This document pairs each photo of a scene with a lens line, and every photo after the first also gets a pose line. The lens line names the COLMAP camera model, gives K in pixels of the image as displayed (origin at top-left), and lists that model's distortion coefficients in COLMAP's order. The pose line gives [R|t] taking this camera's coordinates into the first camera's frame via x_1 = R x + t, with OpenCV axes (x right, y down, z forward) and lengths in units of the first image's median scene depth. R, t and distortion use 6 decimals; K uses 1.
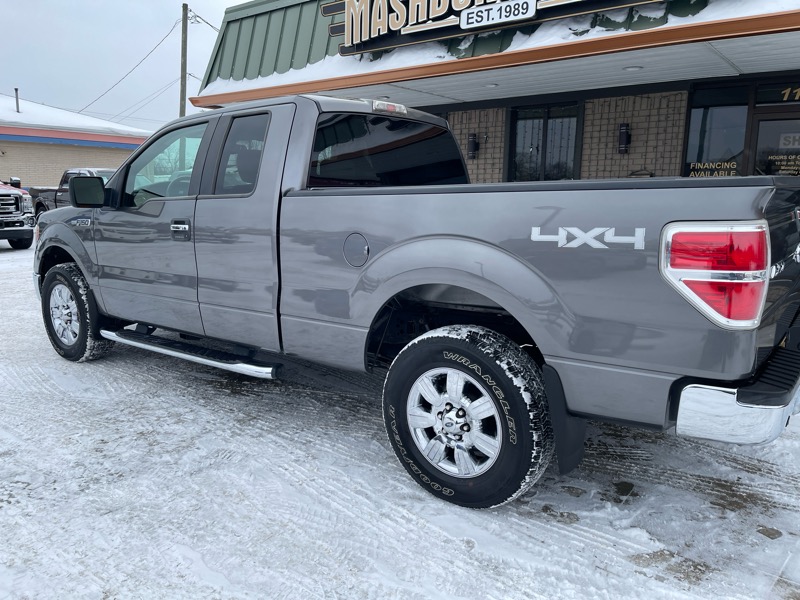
lens RADIAL K [[602.7, 0, 398.8], [0, 602.7, 296.9], [0, 0, 1]] dist [0.075420, -0.097522]
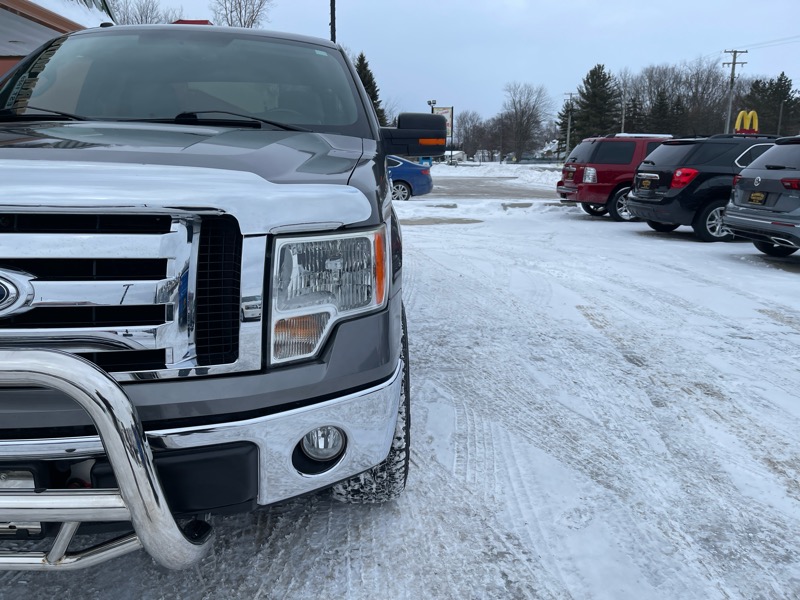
lens RADIAL K [[602.7, 0, 396.5], [0, 602.7, 302.5], [0, 0, 1]] dist [0.075420, -0.097522]
pose [[-0.658419, -0.182955, 0.730076, -0.725653], [0.120044, 0.932062, 0.341833, -0.161182], [-0.743016, 0.312711, -0.591725, 1.038657]]
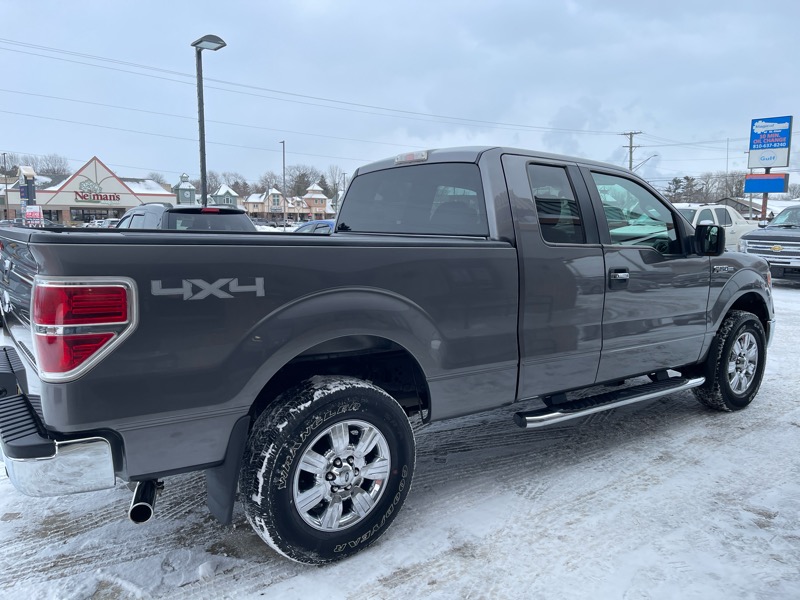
lens RADIAL K [[602.7, 0, 392.2], [0, 602.7, 300.2], [0, 0, 1]] dist [0.075420, -0.097522]
pose [[-0.276576, 0.125529, -0.952758, 0.638938], [-0.177001, 0.967816, 0.178894, -0.164760], [0.944551, 0.218117, -0.245456, 0.816942]]
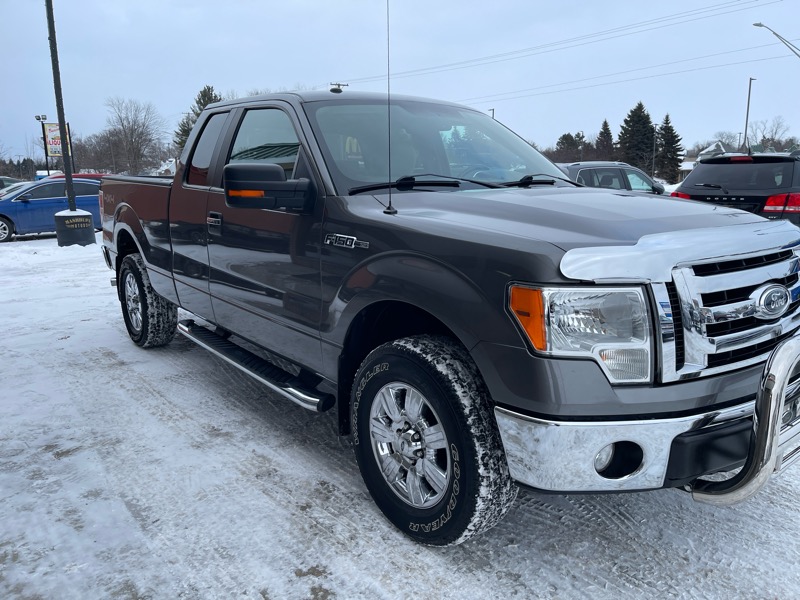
lens RADIAL K [[602.7, 0, 410.1], [0, 602.7, 300.8], [0, 0, 1]] dist [0.075420, -0.097522]
pose [[-0.973900, -0.036590, 0.224011, -0.341526], [0.049140, 0.929527, 0.365466, -0.253597], [-0.221596, 0.366935, -0.903467, 1.400573]]
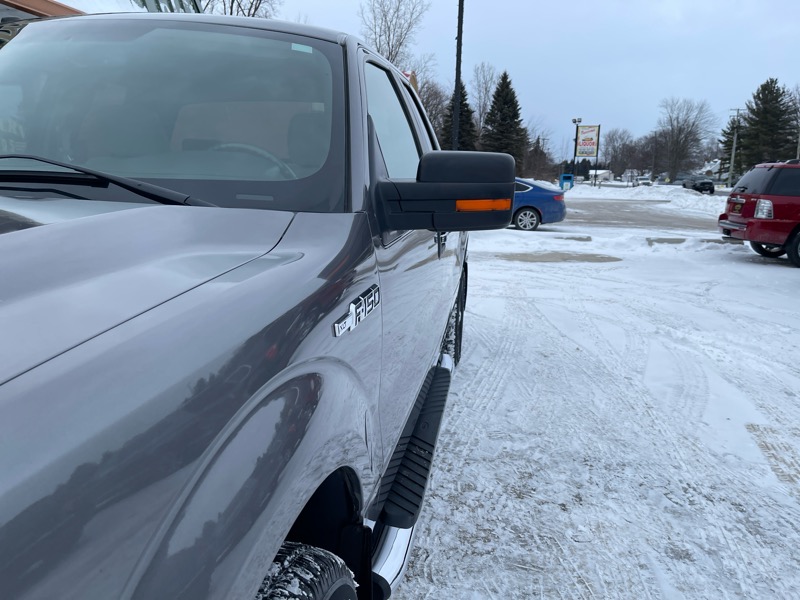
lens RADIAL K [[602.7, 0, 398.7], [0, 602.7, 305.2], [0, 0, 1]] dist [0.075420, -0.097522]
pose [[-0.477245, -0.197543, 0.856279, -0.576021], [0.131569, 0.947361, 0.291885, -0.151325], [-0.868865, 0.251960, -0.426133, 0.837898]]
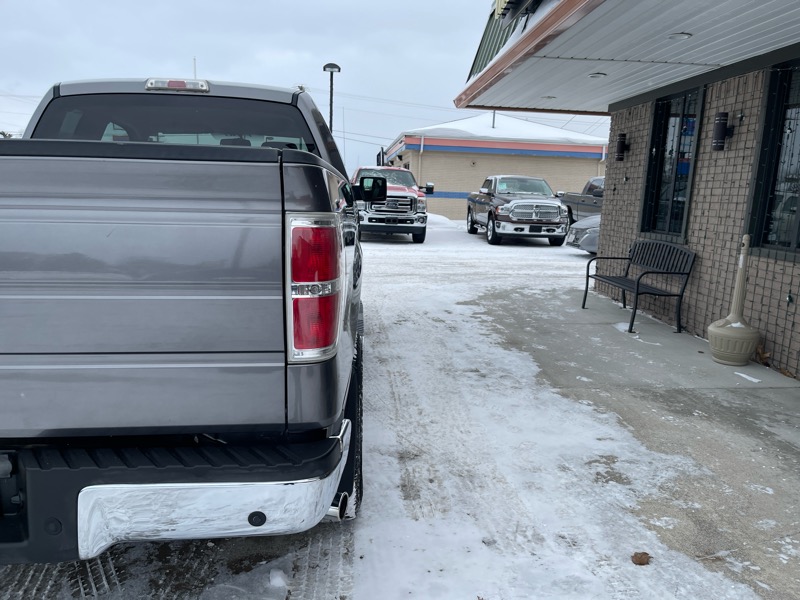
lens RADIAL K [[602.7, 0, 406.1], [0, 602.7, 305.2], [0, 0, 1]] dist [0.075420, -0.097522]
pose [[0.672189, 0.152749, -0.724452, 0.567606], [-0.155393, 0.985799, 0.063671, -0.069204], [0.723889, 0.069775, 0.686379, 0.421712]]
